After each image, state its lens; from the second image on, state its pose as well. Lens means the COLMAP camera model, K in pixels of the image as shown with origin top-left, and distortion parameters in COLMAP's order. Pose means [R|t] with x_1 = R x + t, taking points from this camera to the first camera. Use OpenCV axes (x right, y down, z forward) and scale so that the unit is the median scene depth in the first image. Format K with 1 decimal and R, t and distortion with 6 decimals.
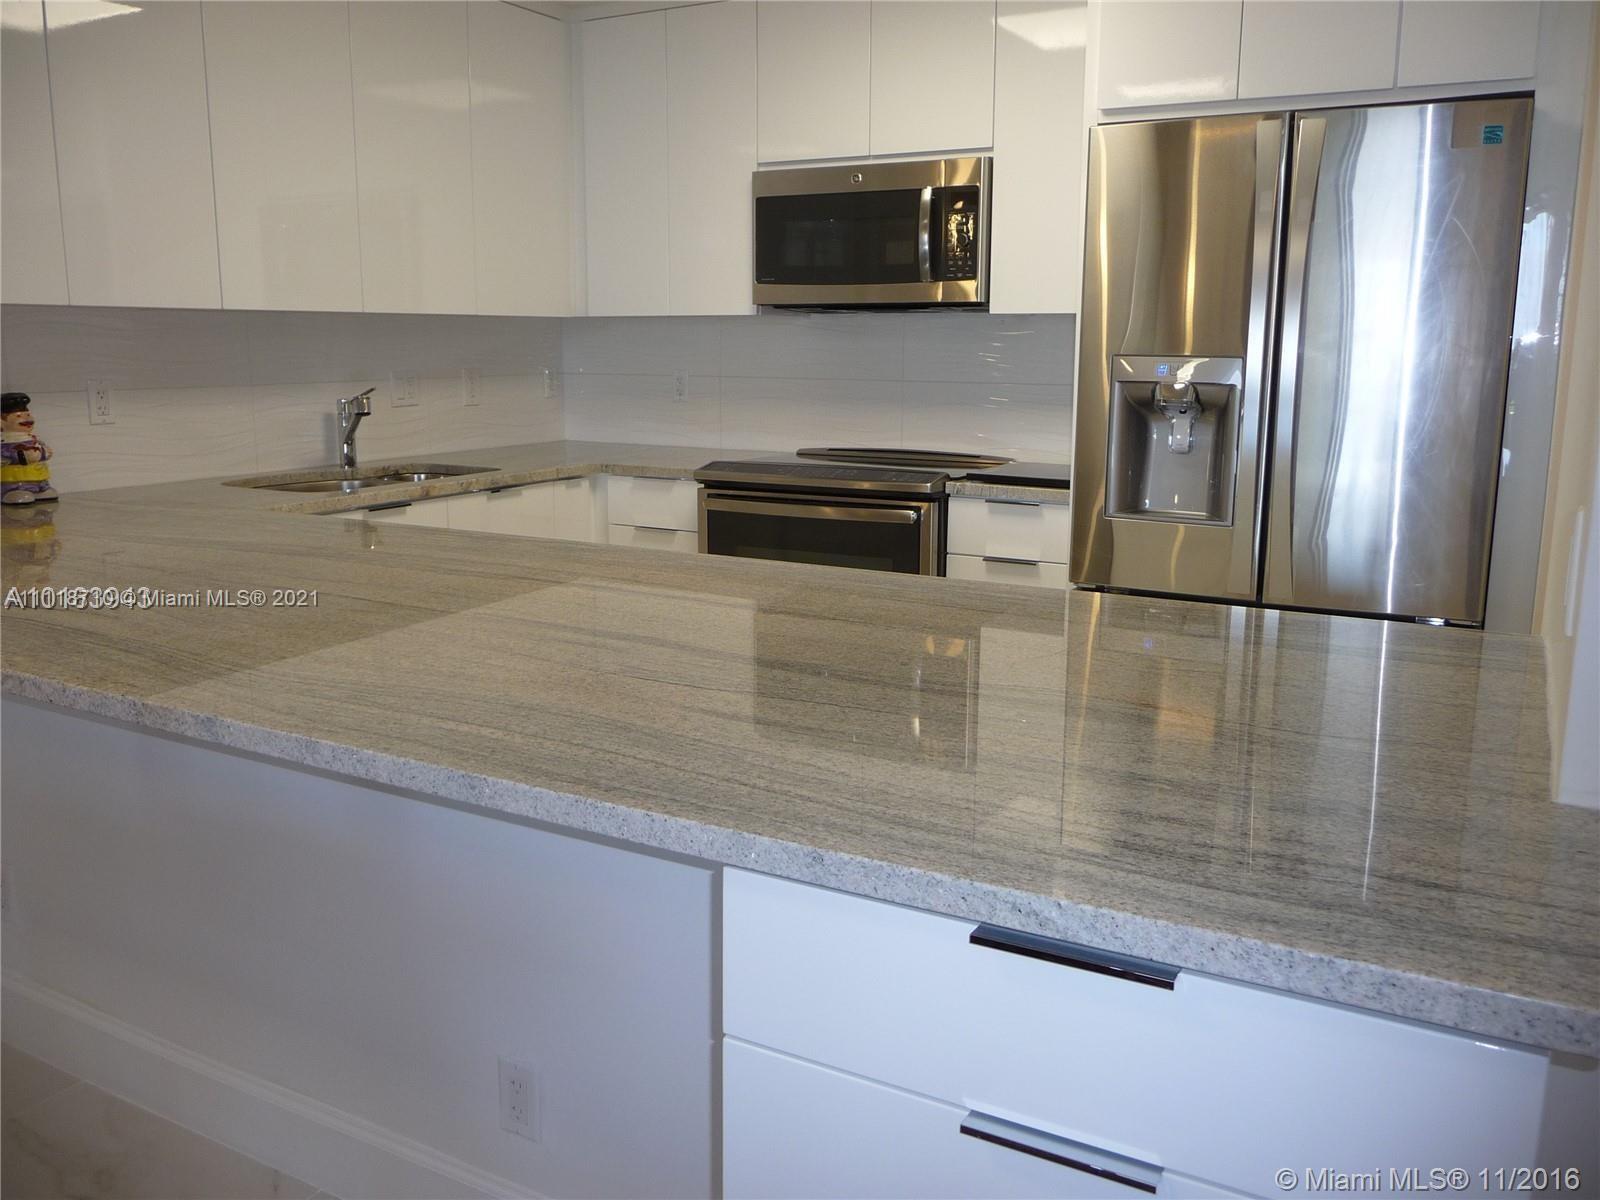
lens RADIAL K [[1314.1, 0, 795.3], [0, 1314.1, 589.9], [0, 0, 1]] dist [-0.051119, 0.053219]
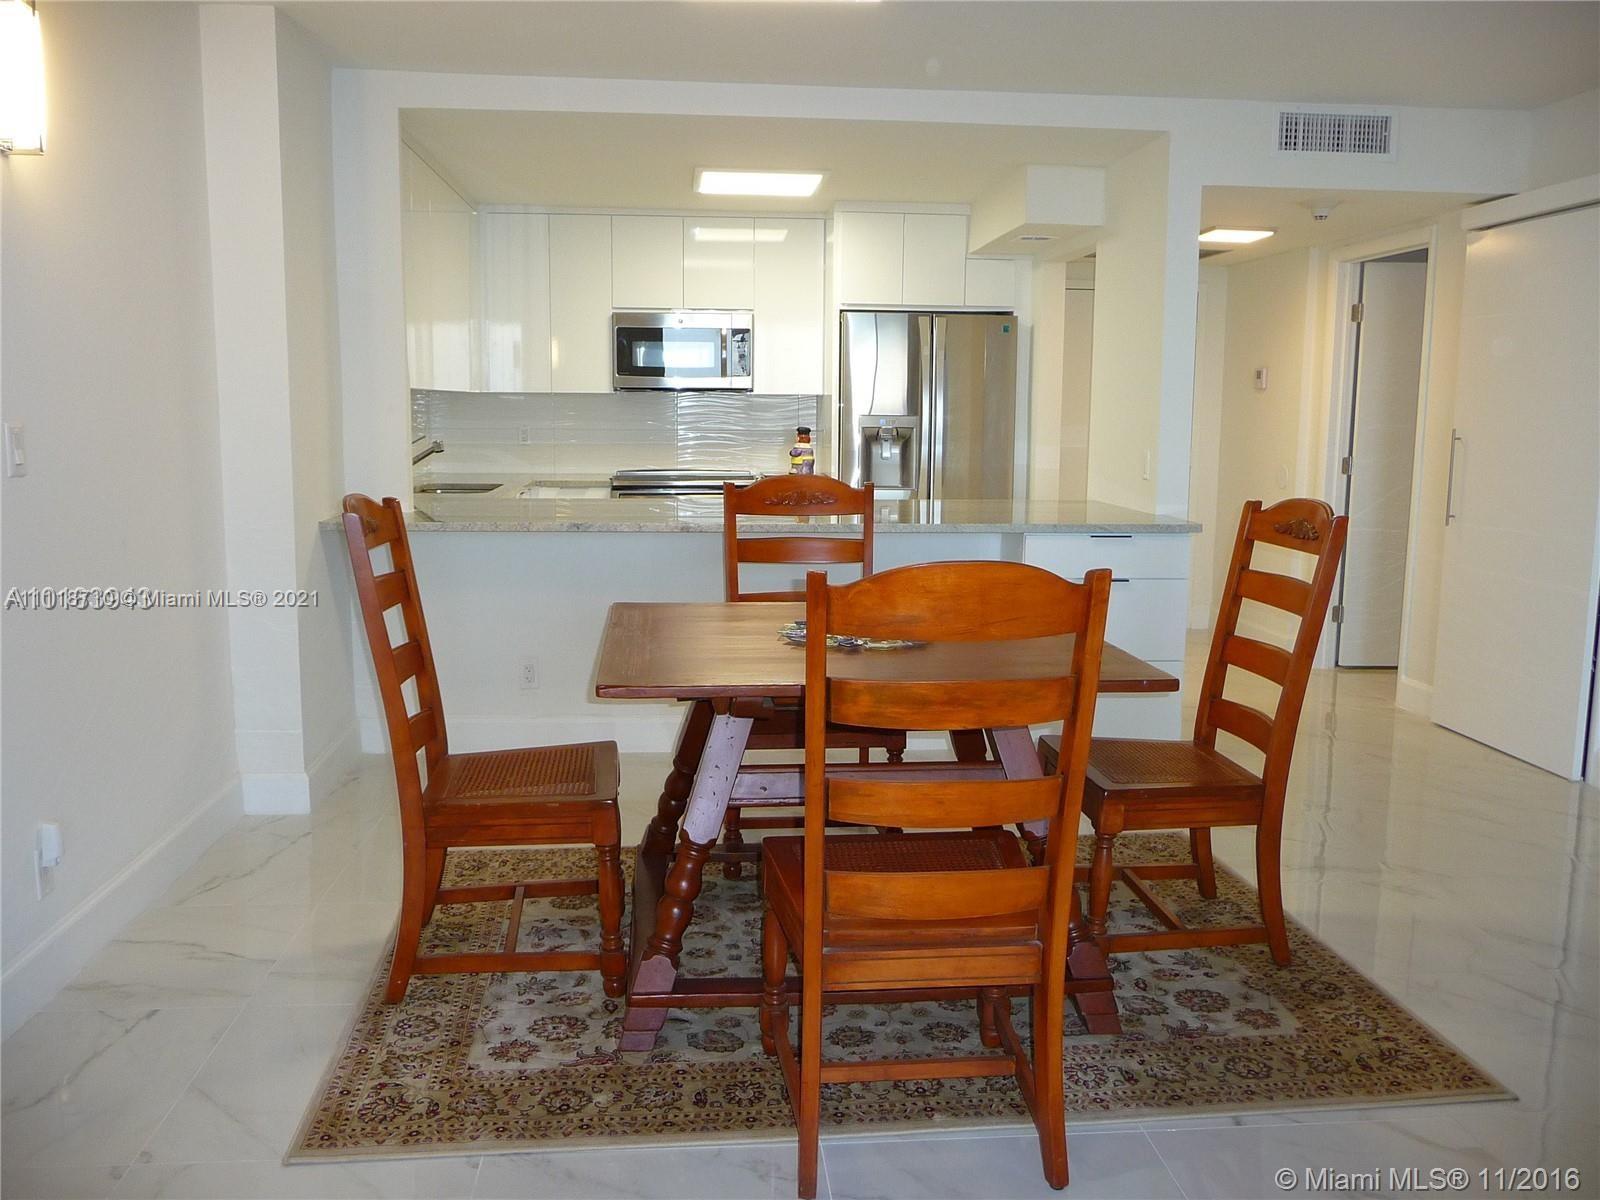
lens RADIAL K [[1314.1, 0, 795.3], [0, 1314.1, 589.9], [0, 0, 1]] dist [-0.051119, 0.053219]
pose [[0.828035, -0.073259, 0.555870, -0.921082], [0.099681, 0.994868, -0.017373, 0.118073], [-0.551744, 0.069795, 0.831088, -0.634905]]
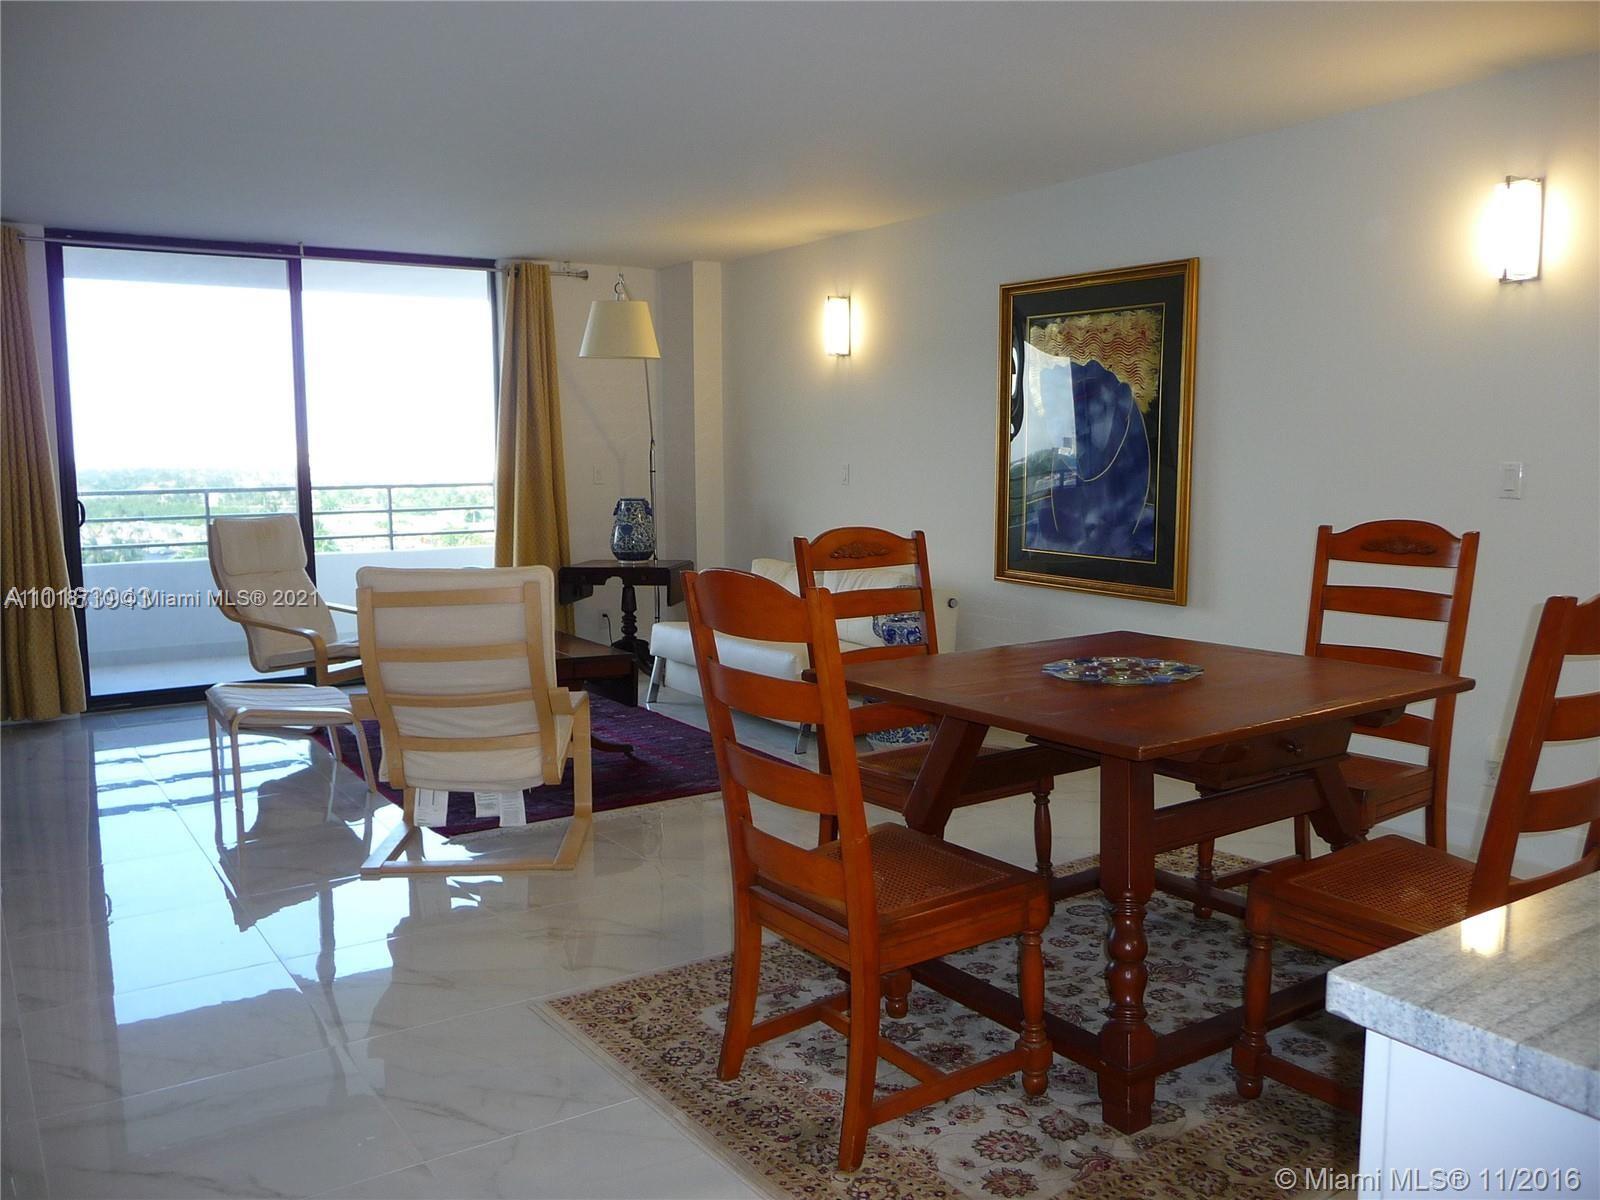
lens RADIAL K [[1314.1, 0, 795.3], [0, 1314.1, 589.9], [0, 0, 1]] dist [-0.051119, 0.053219]
pose [[-0.459479, 0.093462, -0.883257, 0.427651], [-0.162557, 0.968802, 0.187078, -0.041822], [0.873186, 0.229537, -0.429951, 0.213386]]
